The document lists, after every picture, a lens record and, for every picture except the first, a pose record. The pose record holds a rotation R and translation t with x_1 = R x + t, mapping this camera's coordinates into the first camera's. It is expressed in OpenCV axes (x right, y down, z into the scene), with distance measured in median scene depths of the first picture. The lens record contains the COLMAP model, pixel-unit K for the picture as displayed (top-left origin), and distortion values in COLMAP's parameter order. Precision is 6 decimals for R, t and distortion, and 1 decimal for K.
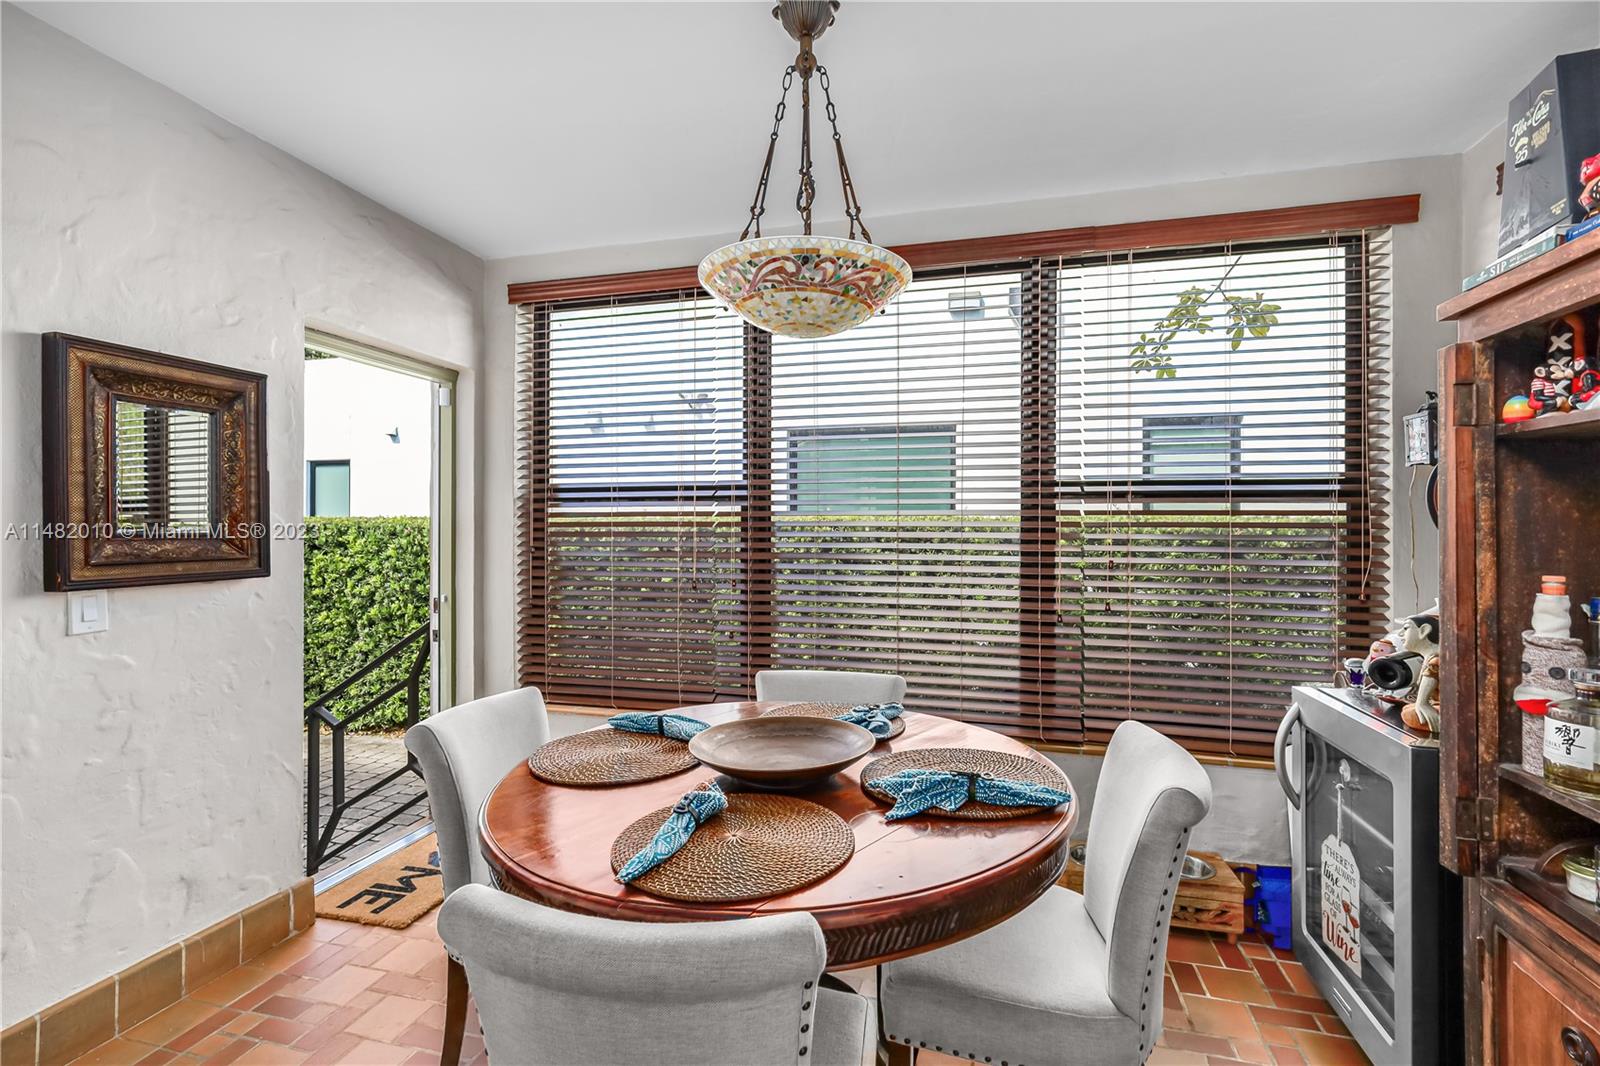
lens RADIAL K [[698.2, 0, 804.2], [0, 698.2, 526.2], [0, 0, 1]] dist [0.008616, 0.001334]
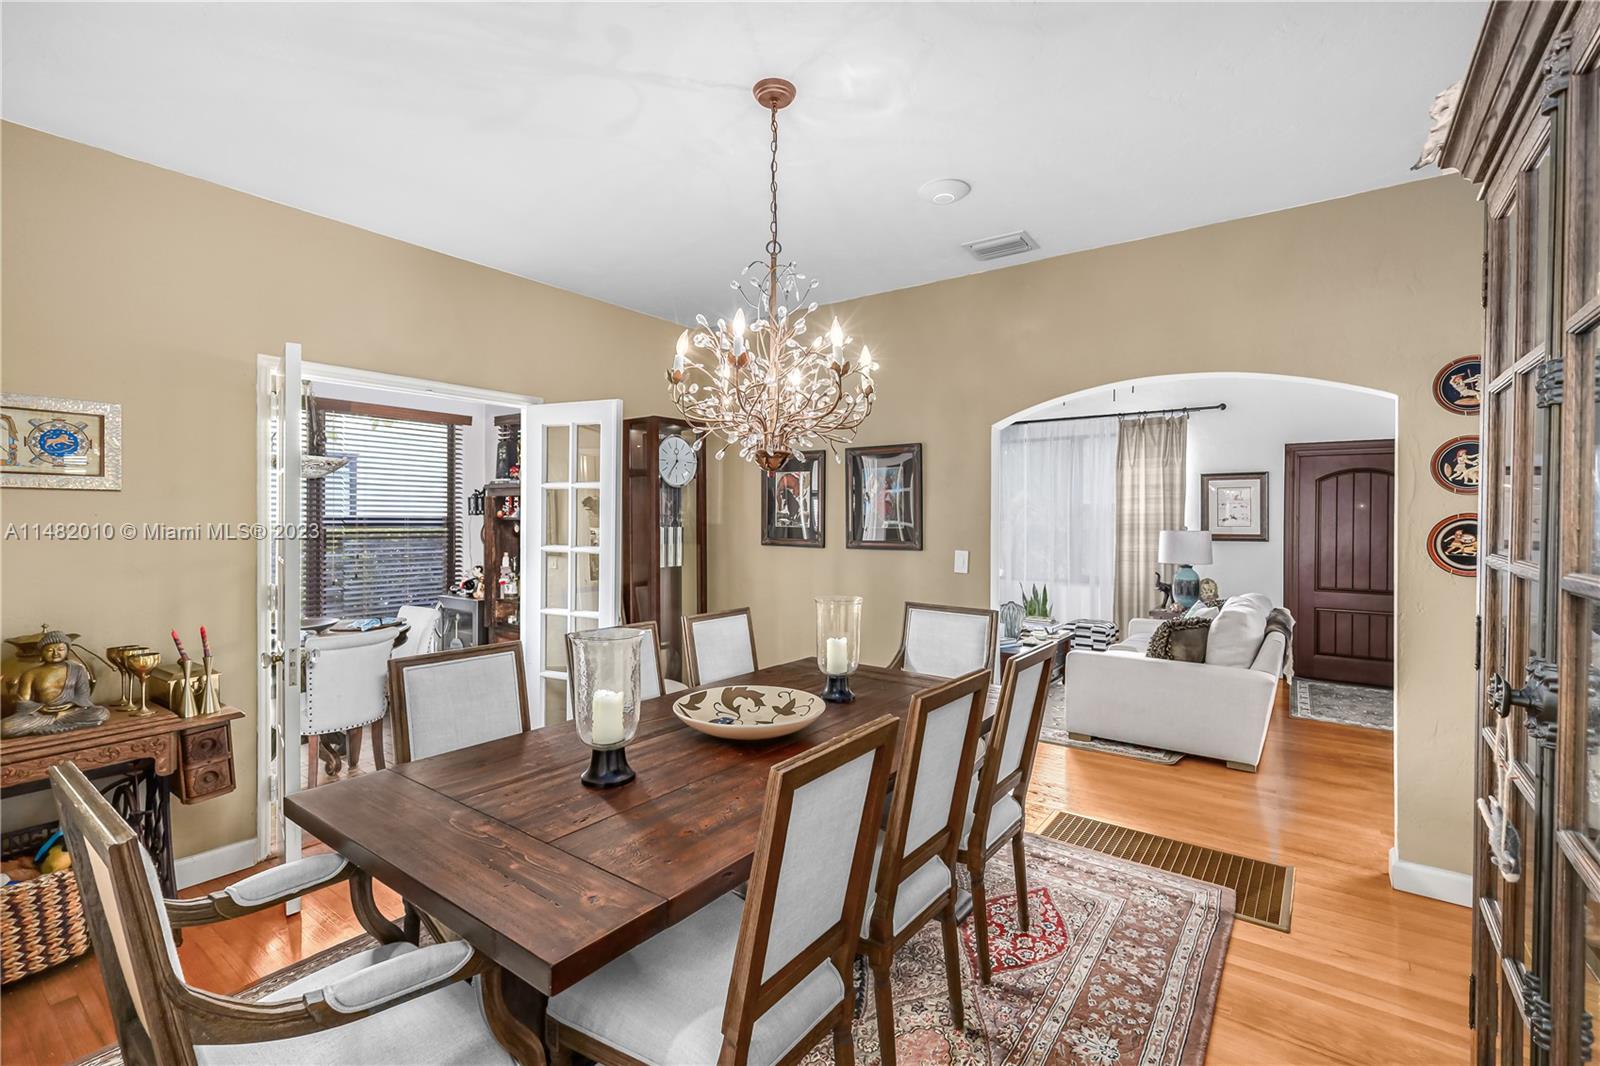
lens RADIAL K [[698.2, 0, 803.0], [0, 698.2, 524.5], [0, 0, 1]] dist [0.008616, 0.001334]
pose [[0.359158, -0.001243, 0.933276, -1.655465], [-0.007816, 0.999960, 0.004340, -0.095821], [-0.933244, -0.008853, 0.359134, -1.621349]]
